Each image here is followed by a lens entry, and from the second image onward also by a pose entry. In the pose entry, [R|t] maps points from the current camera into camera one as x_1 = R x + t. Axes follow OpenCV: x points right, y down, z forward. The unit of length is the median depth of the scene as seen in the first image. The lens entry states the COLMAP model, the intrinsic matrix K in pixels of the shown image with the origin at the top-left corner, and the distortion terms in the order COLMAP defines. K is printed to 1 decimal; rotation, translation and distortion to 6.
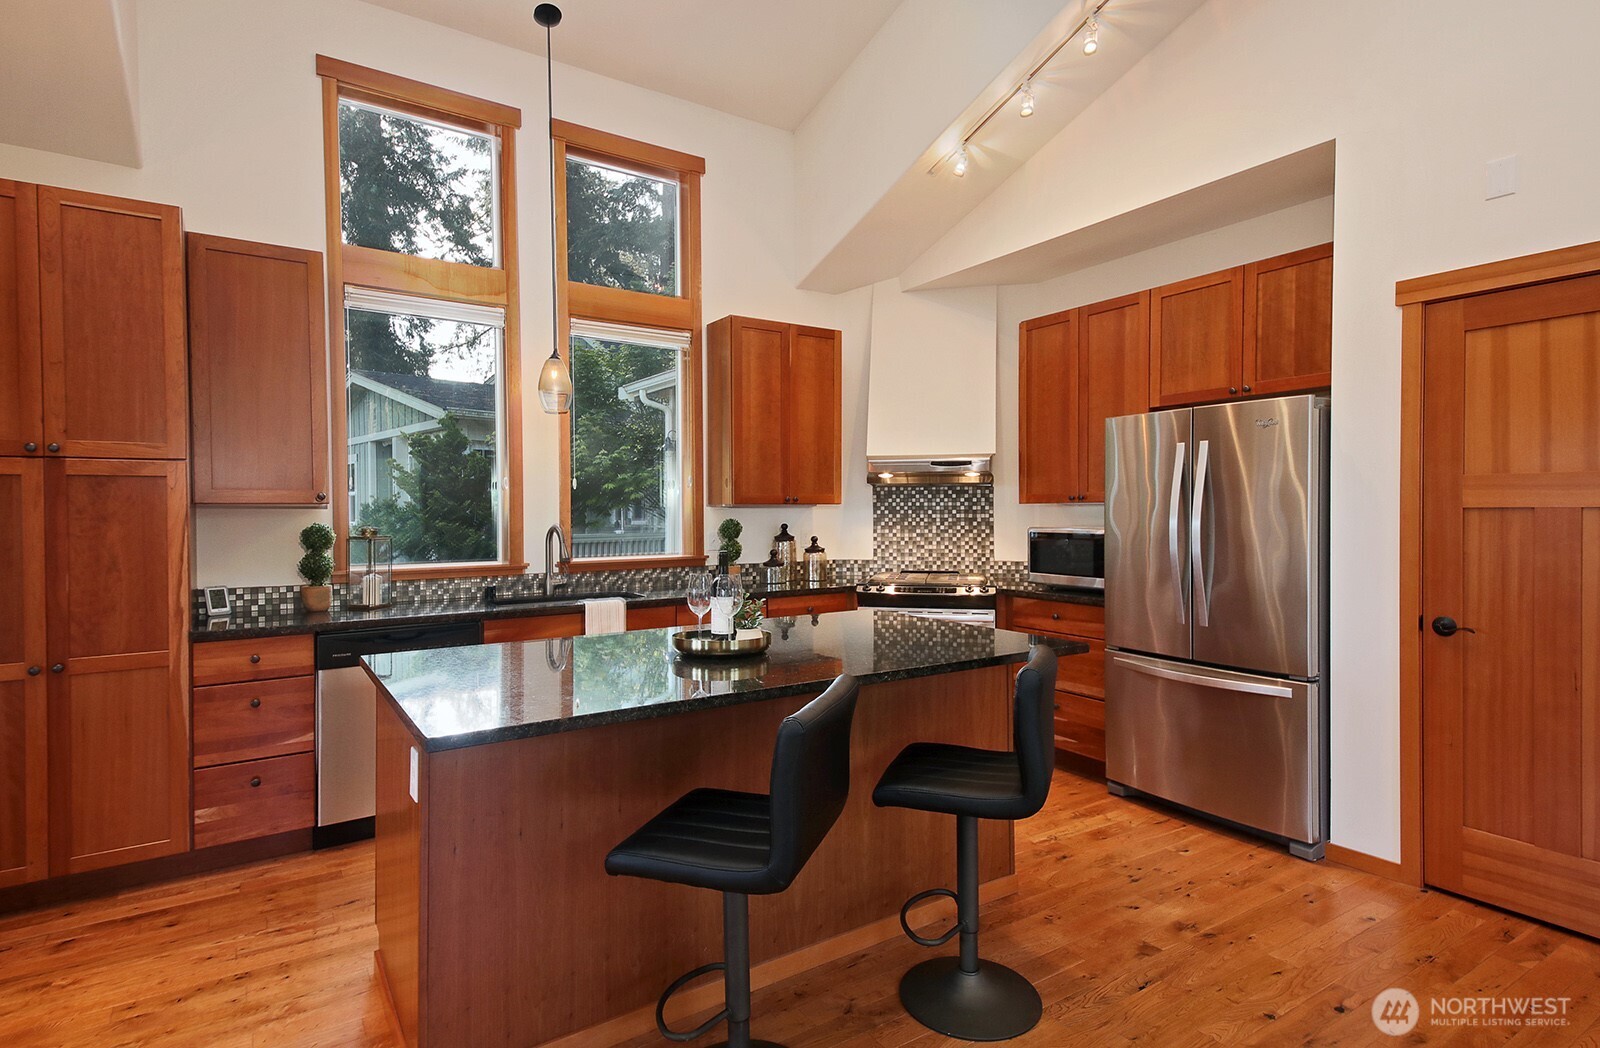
lens RADIAL K [[838.5, 0, 795.7], [0, 838.5, 523.1], [0, 0, 1]] dist [0.044923, 0.000122]
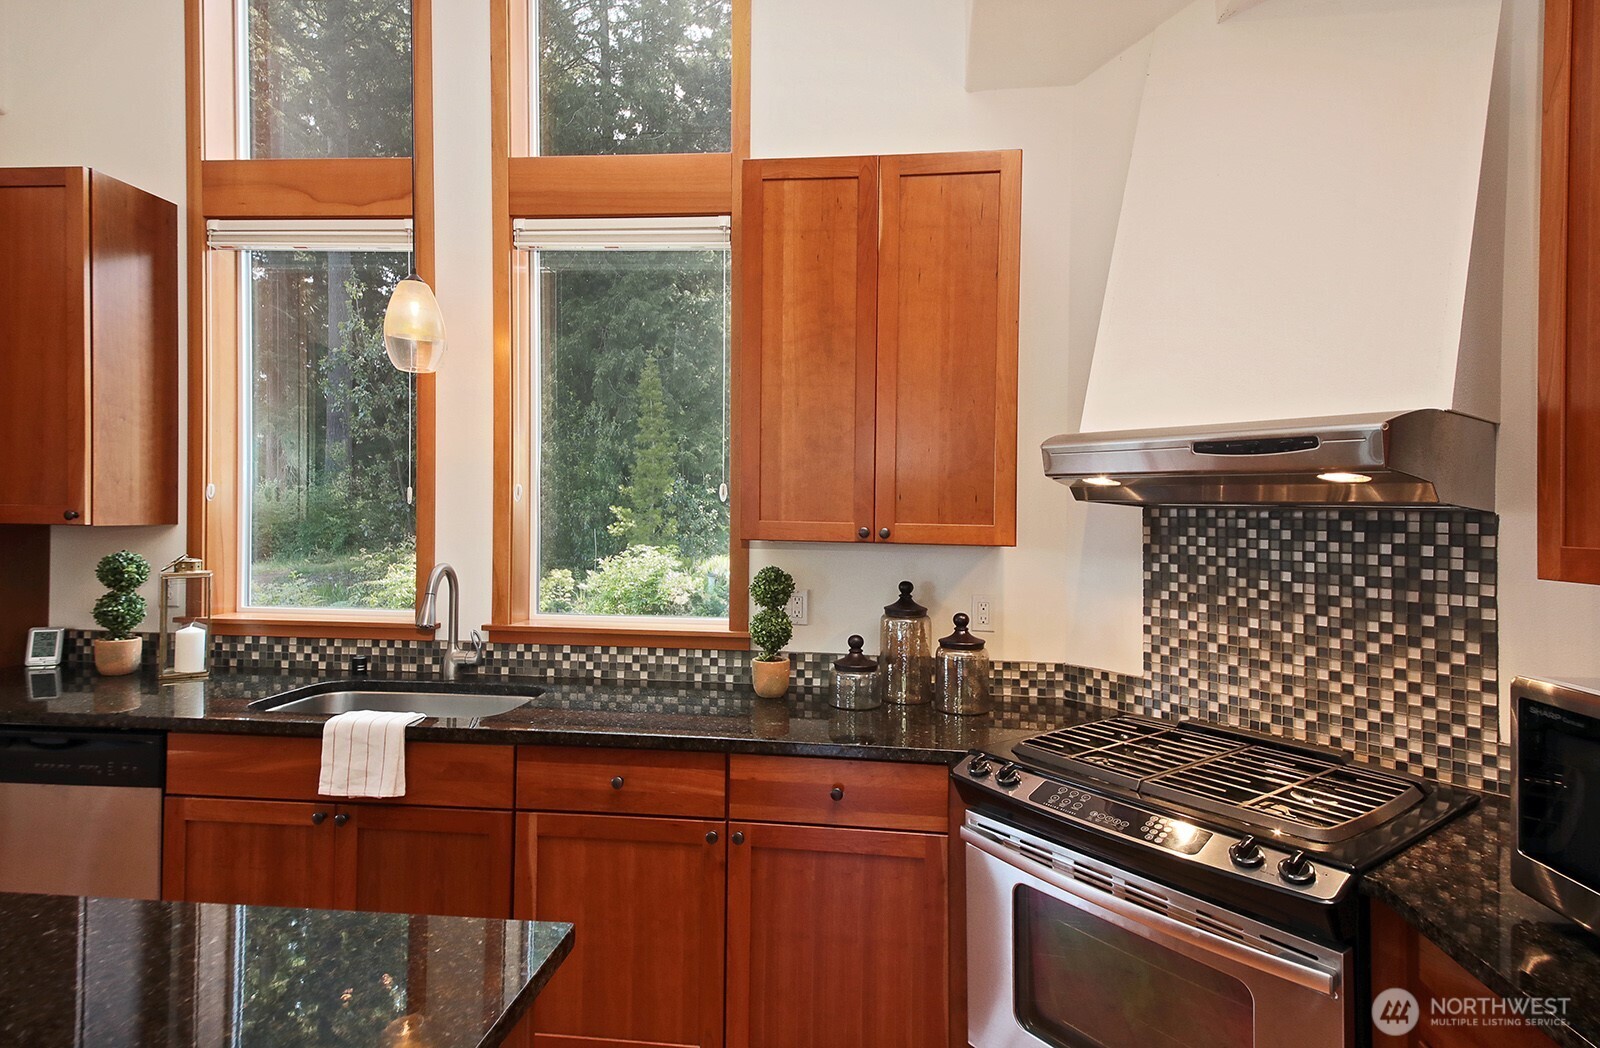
lens RADIAL K [[884.6, 0, 780.6], [0, 884.6, 502.6], [0, 0, 1]] dist [0.062989, -0.003673]
pose [[0.759604, 0.015751, -0.650195, 0.253382], [-0.033349, 0.999335, -0.014751, -0.033352], [0.649530, 0.032888, 0.759624, 0.545506]]
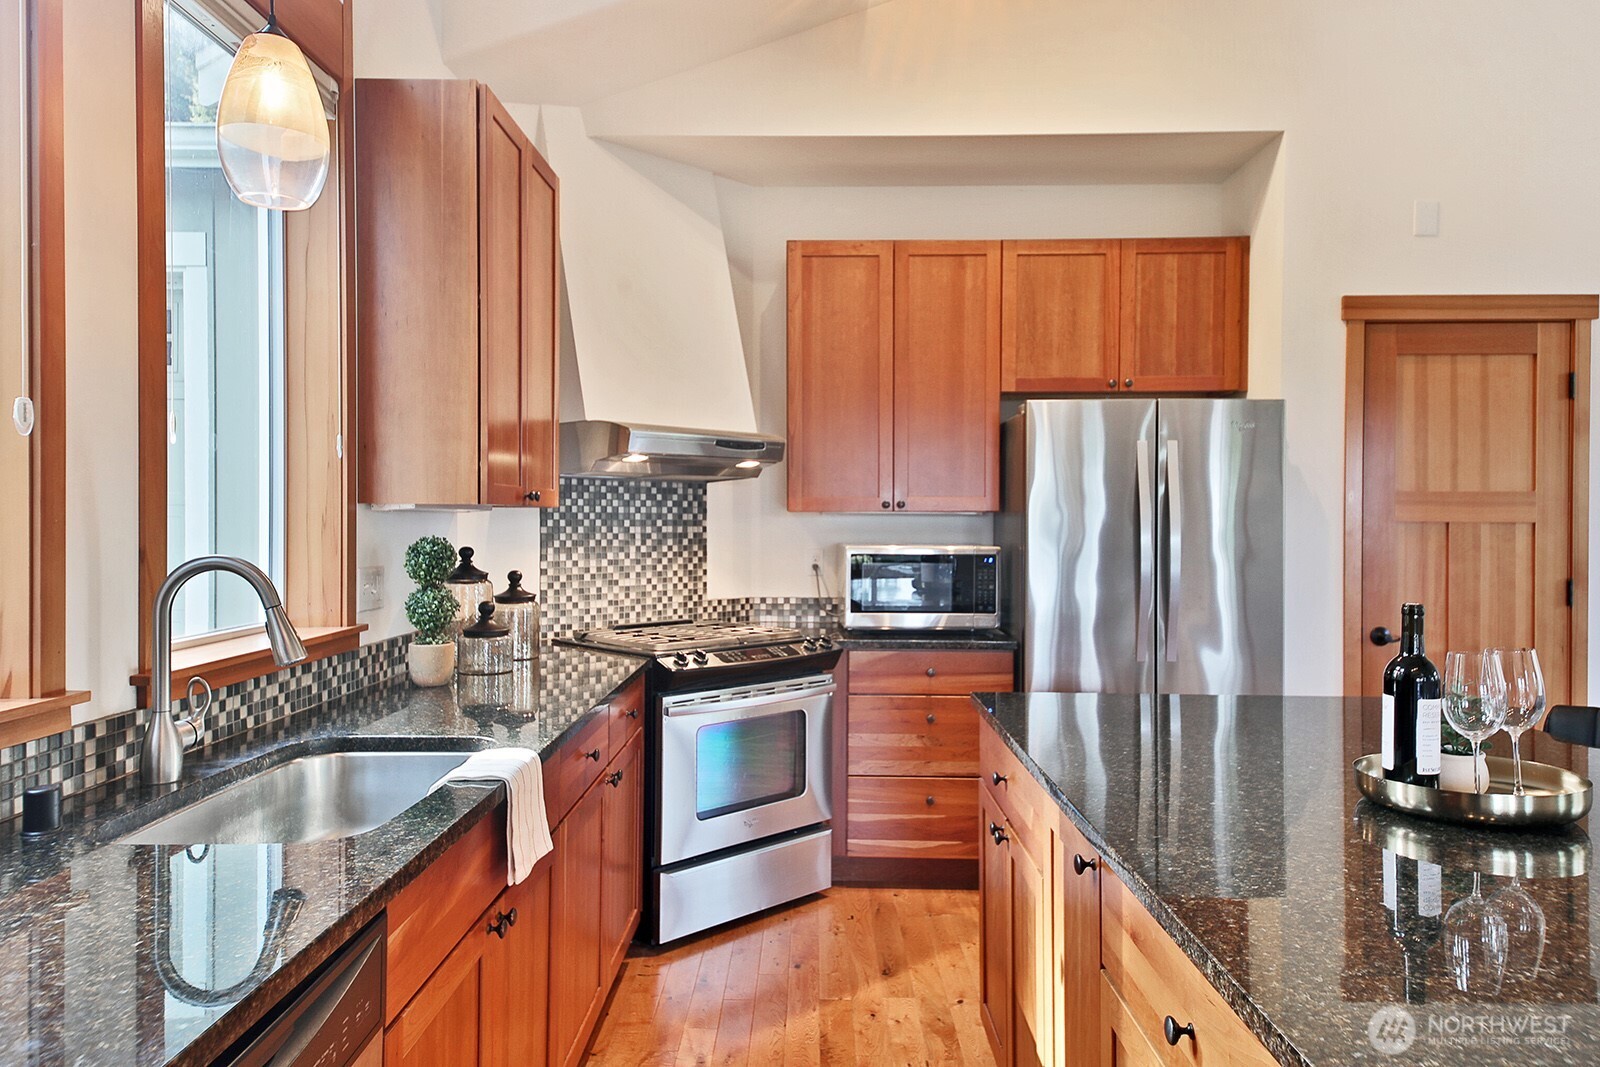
lens RADIAL K [[1085.5, 0, 803.2], [0, 1085.5, 520.6], [0, 0, 1]] dist [0.058348, 0.003698]
pose [[0.553729, 0.007093, 0.832667, -0.414389], [0.007188, 0.999886, -0.013297, -0.004098], [-0.832666, 0.013348, 0.553615, 0.475983]]
